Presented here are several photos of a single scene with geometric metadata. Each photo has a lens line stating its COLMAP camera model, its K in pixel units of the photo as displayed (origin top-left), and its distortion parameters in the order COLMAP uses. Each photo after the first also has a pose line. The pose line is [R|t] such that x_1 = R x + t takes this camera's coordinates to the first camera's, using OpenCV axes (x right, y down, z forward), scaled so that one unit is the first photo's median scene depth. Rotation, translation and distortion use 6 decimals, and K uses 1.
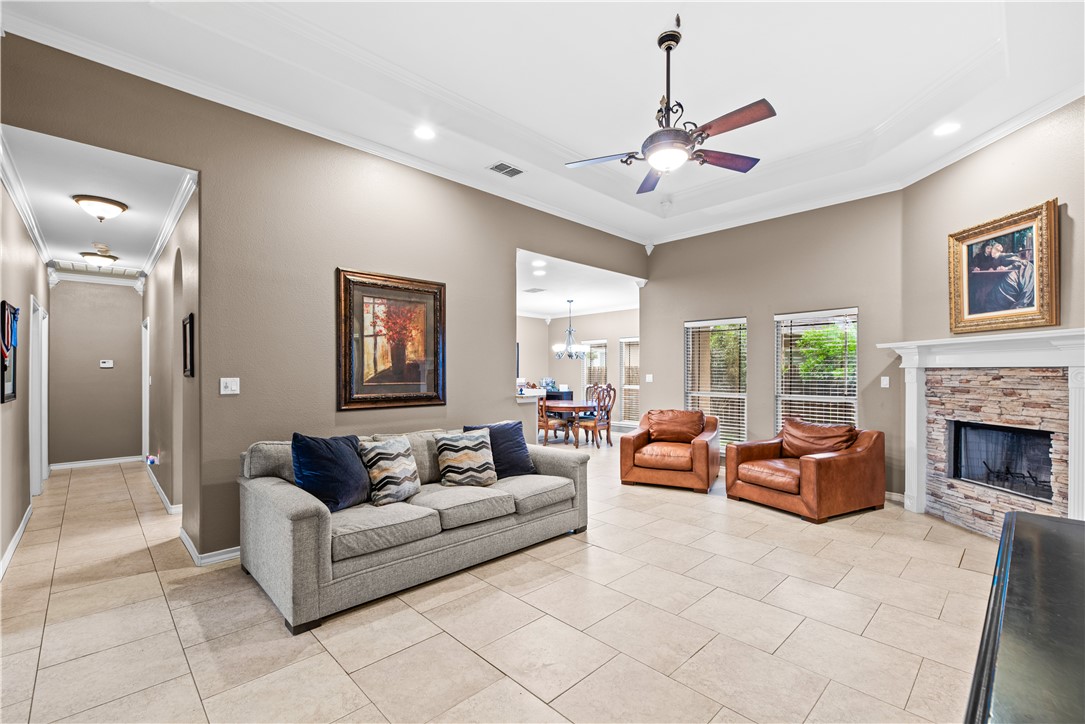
lens RADIAL K [[470.4, 0, 541.1], [0, 470.4, 371.1], [0, 0, 1]] dist [-0.000499, 0.000159]
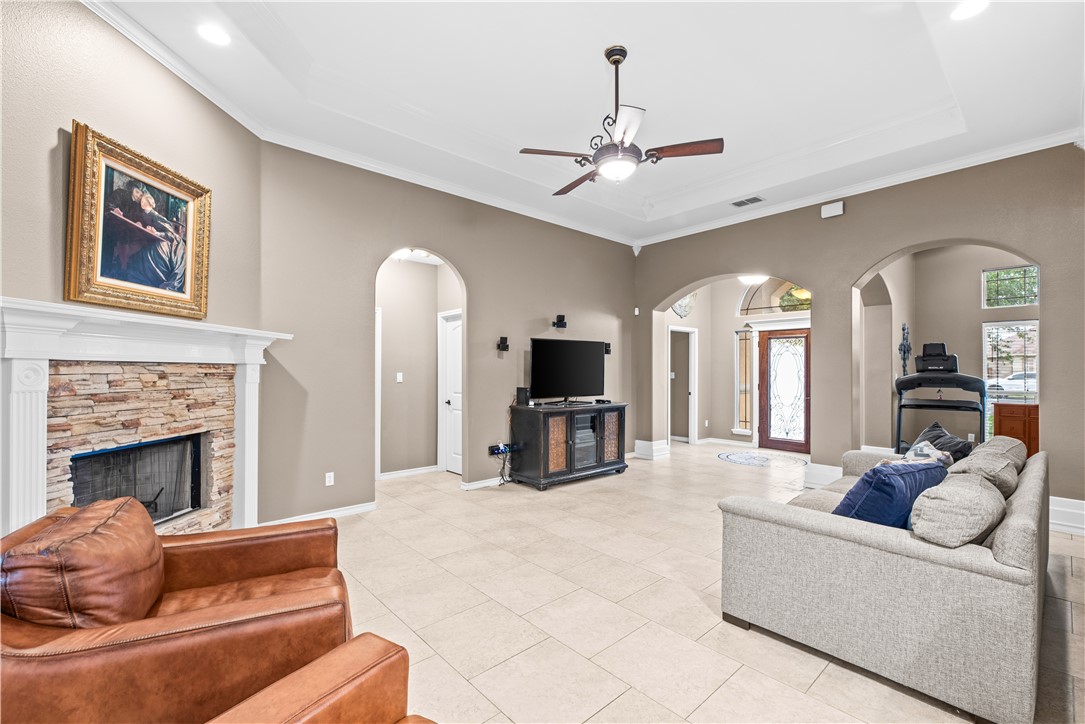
lens RADIAL K [[465.0, 0, 542.1], [0, 465.0, 363.4], [0, 0, 1]] dist [-0.001497, -0.000102]
pose [[-0.999324, -0.001663, 0.036730, 0.309141], [-0.002151, 0.999910, -0.013274, 0.002036], [-0.036704, -0.013344, -0.999237, 1.597414]]
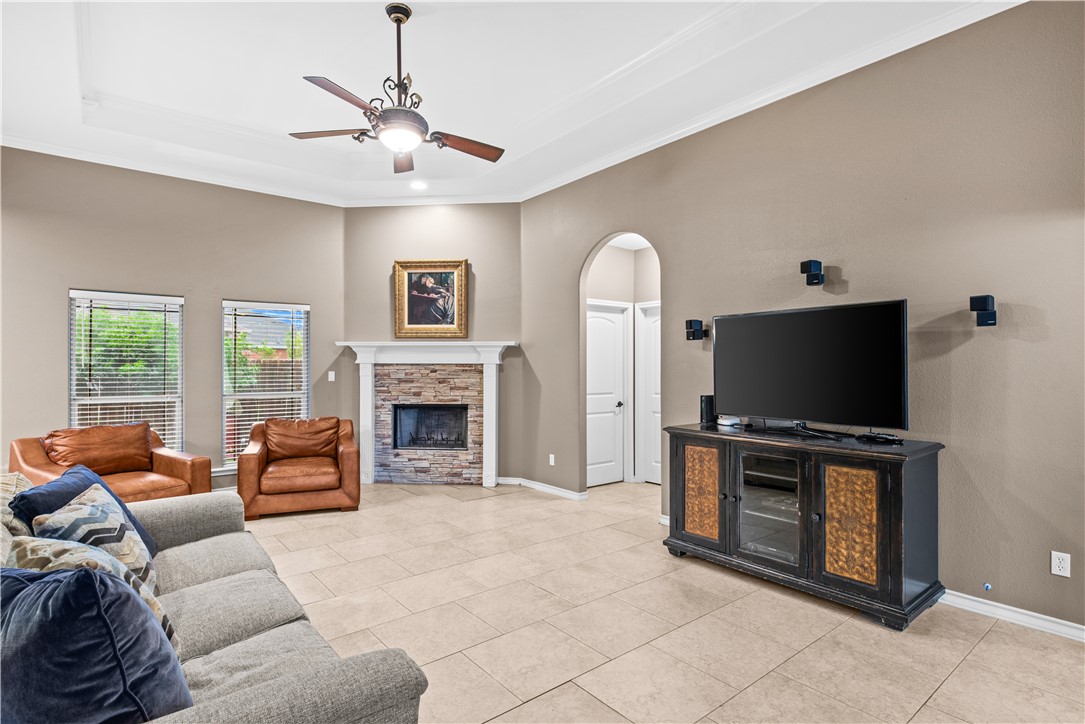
lens RADIAL K [[544.1, 0, 536.7], [0, 544.1, 364.4], [0, 0, 1]] dist [-0.002702, -0.000339]
pose [[0.093011, 0.004742, 0.995654, -0.609458], [-0.000962, 0.999989, -0.004673, 0.001446], [-0.995665, -0.000523, 0.093015, 0.491836]]
